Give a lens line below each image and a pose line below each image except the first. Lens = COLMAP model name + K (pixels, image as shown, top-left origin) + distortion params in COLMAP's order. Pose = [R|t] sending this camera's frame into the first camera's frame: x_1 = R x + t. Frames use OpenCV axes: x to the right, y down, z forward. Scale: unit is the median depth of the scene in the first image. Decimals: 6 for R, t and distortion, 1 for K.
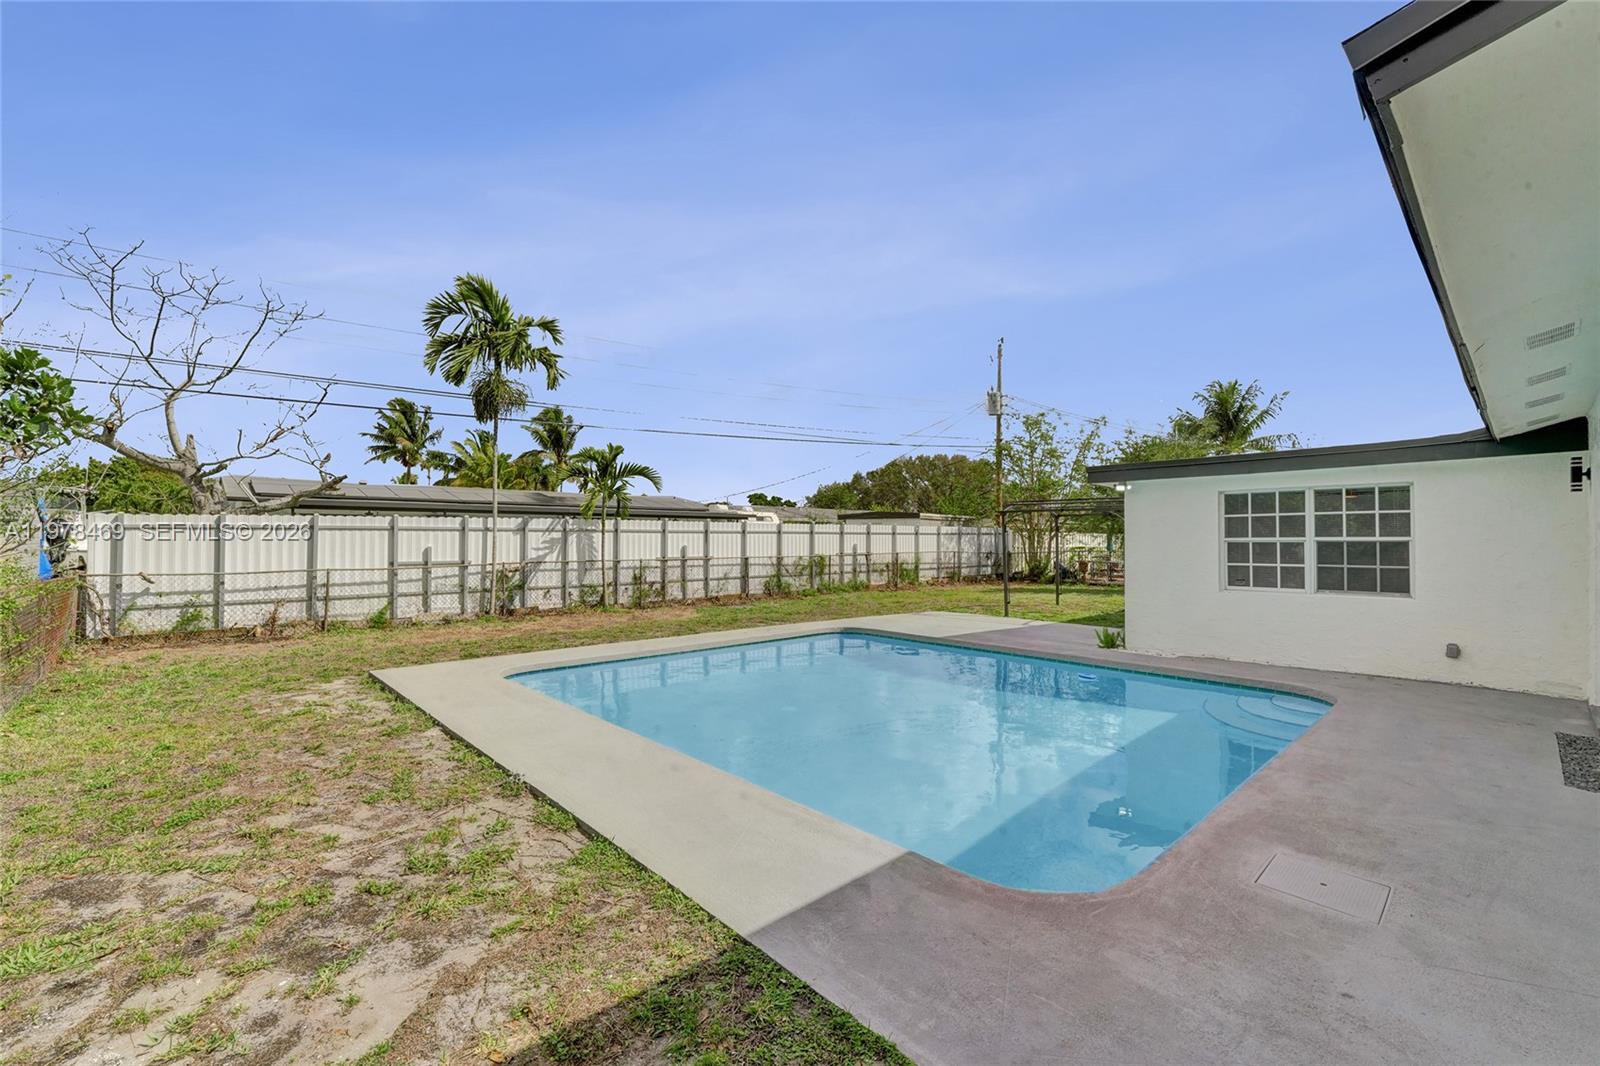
lens RADIAL K [[674.6, 0, 810.8], [0, 674.6, 536.6], [0, 0, 1]] dist [-0.011117, 0.000304]
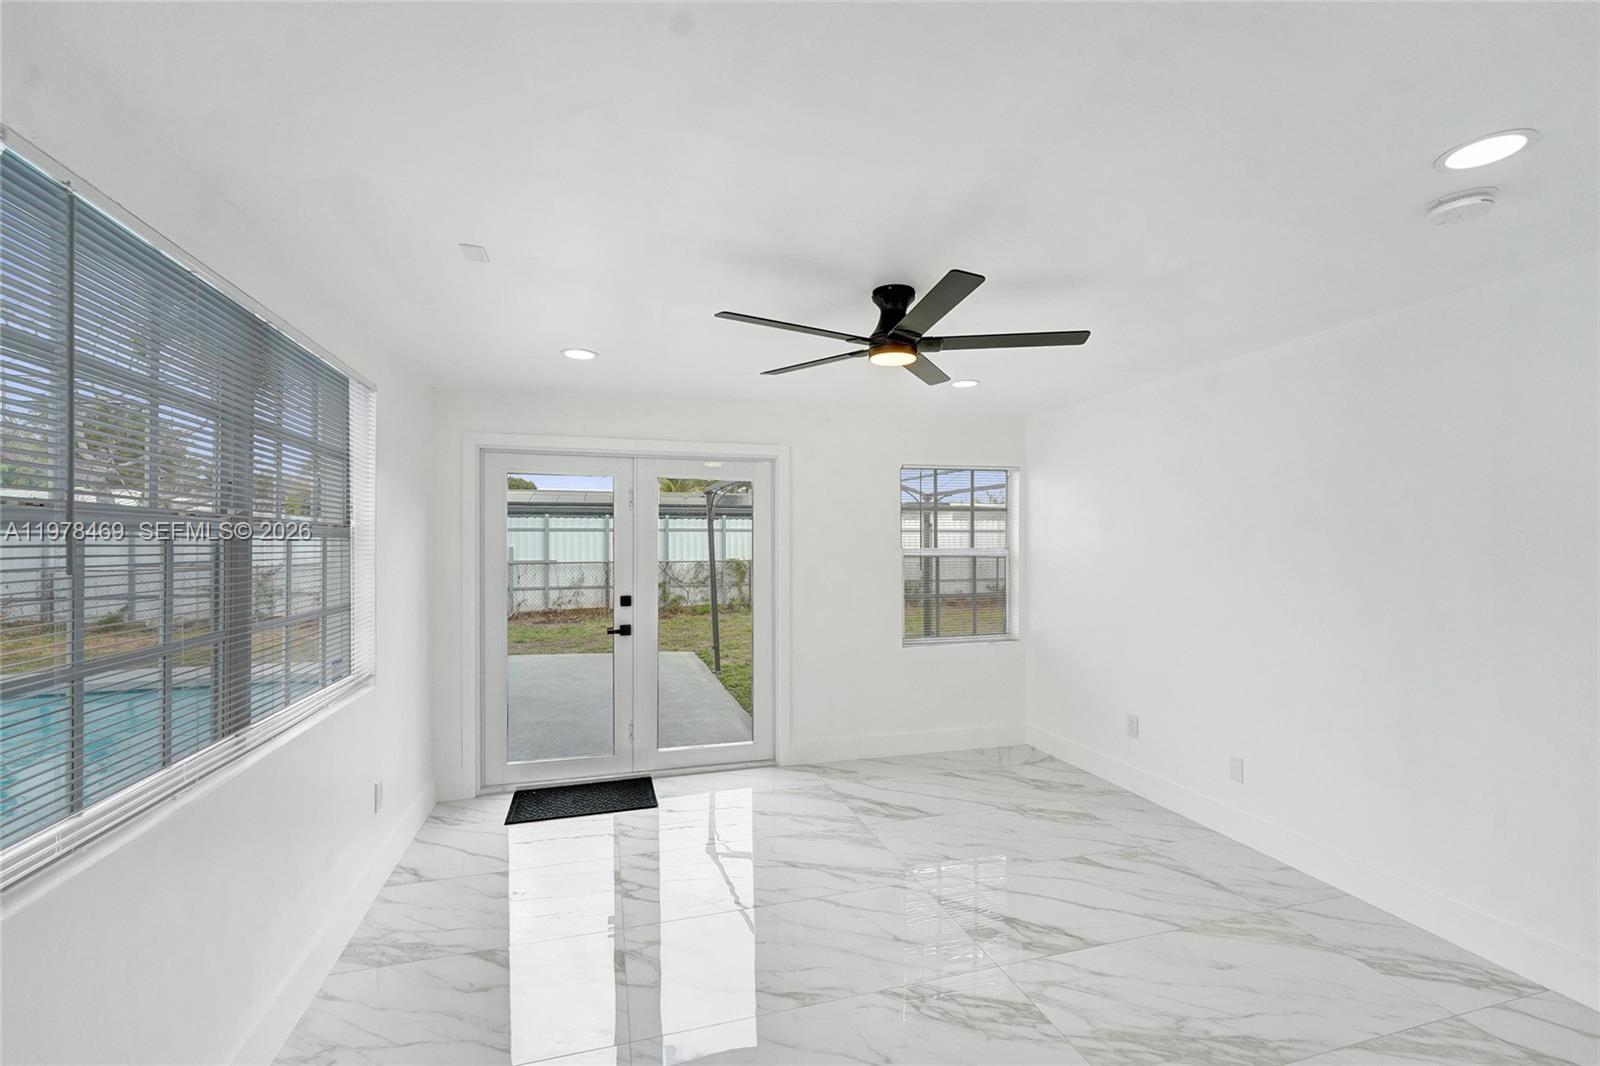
lens RADIAL K [[674.6, 0, 796.4], [0, 674.6, 534.2], [0, 0, 1]] dist [-0.011117, 0.000304]
pose [[0.891904, -0.001499, -0.452223, 0.662423], [0.001839, 0.999998, 0.000312, -0.003179], [0.452222, -0.001110, 0.891905, 0.553723]]
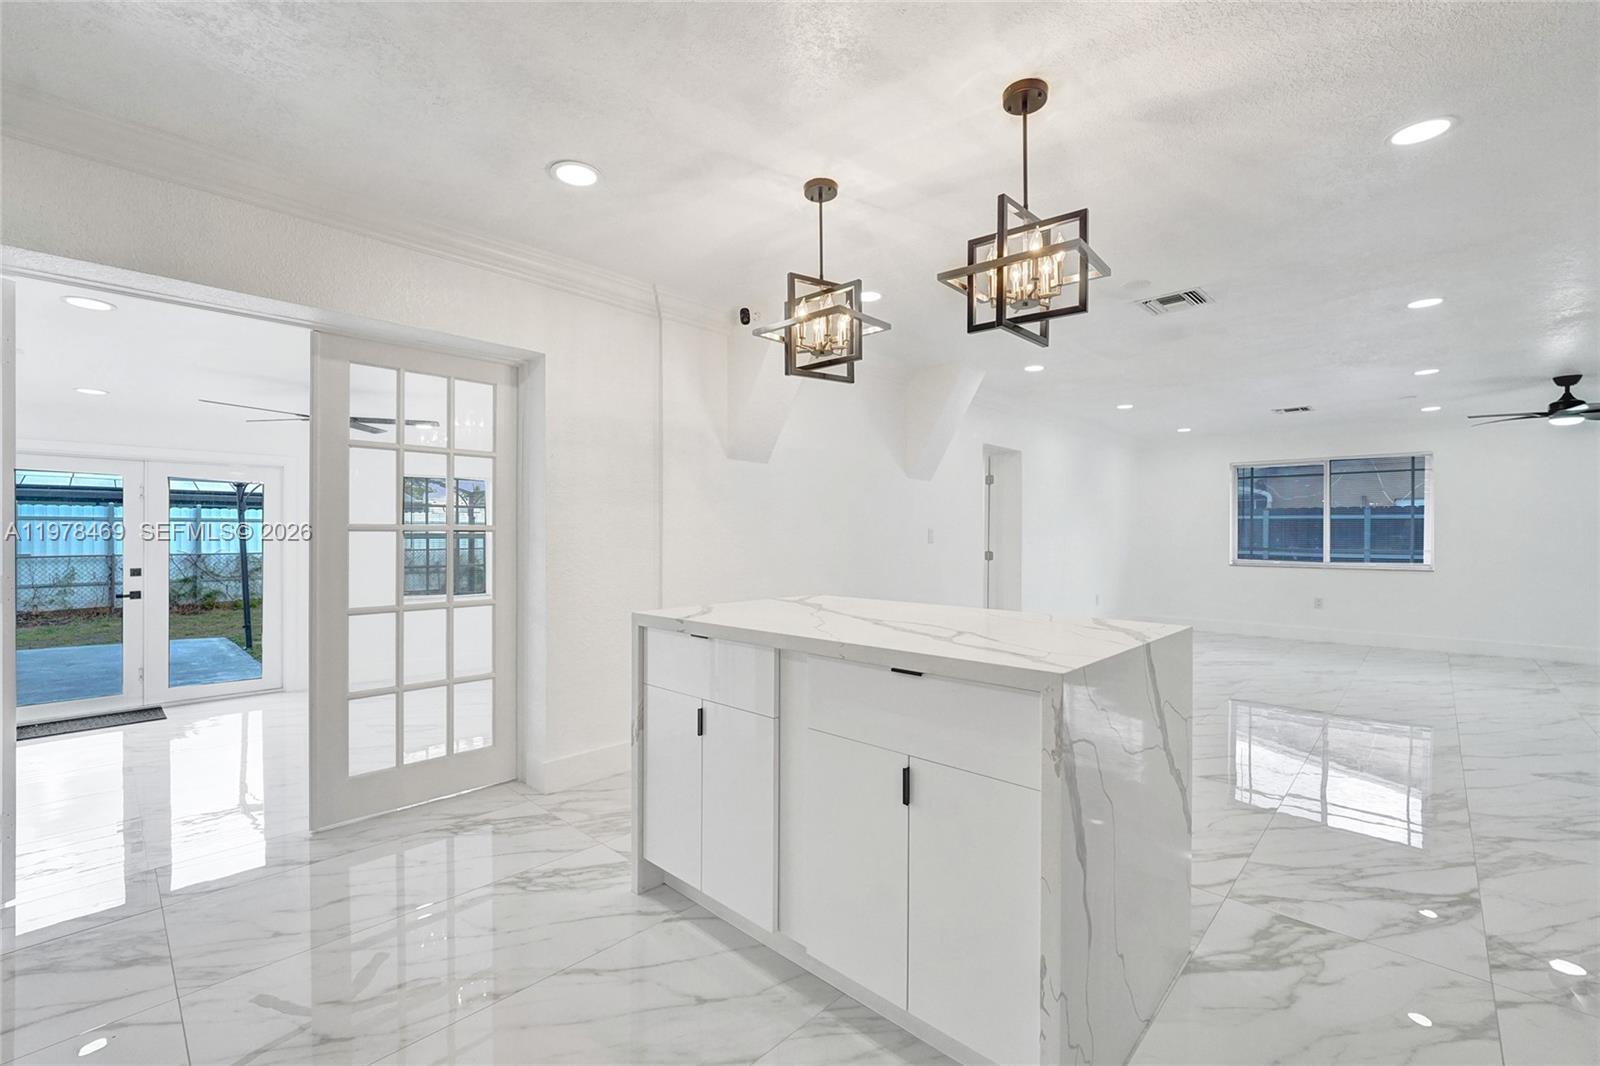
lens RADIAL K [[674.6, 0, 791.6], [0, 674.6, 532.3], [0, 0, 1]] dist [-0.011117, 0.000304]
pose [[0.998488, 0.005349, 0.054702, 0.811062], [-0.005546, 0.999979, 0.003448, -0.000145], [-0.054683, -0.003747, 0.998497, 0.386965]]
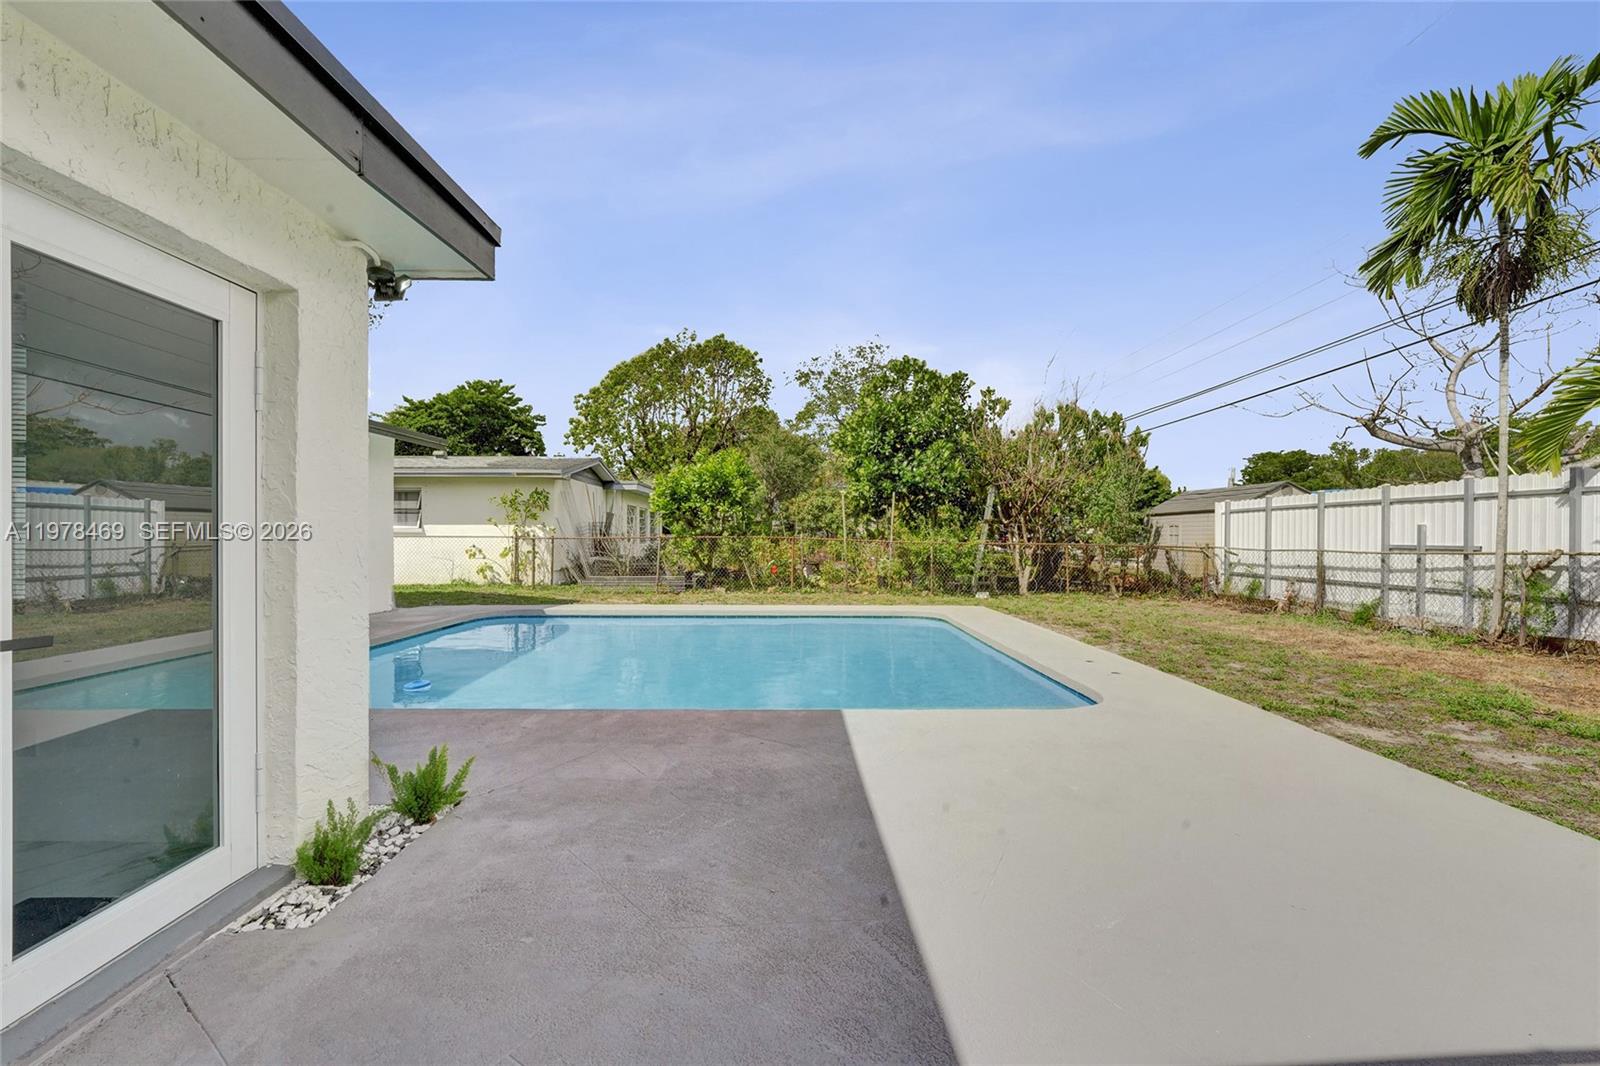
lens RADIAL K [[674.6, 0, 787.3], [0, 674.6, 536.1], [0, 0, 1]] dist [-0.011117, 0.000304]
pose [[-0.682720, 0.000079, -0.730680, 0.411813], [0.003919, 0.999986, -0.003554, 0.027099], [0.730669, -0.005290, -0.682711, 0.993144]]
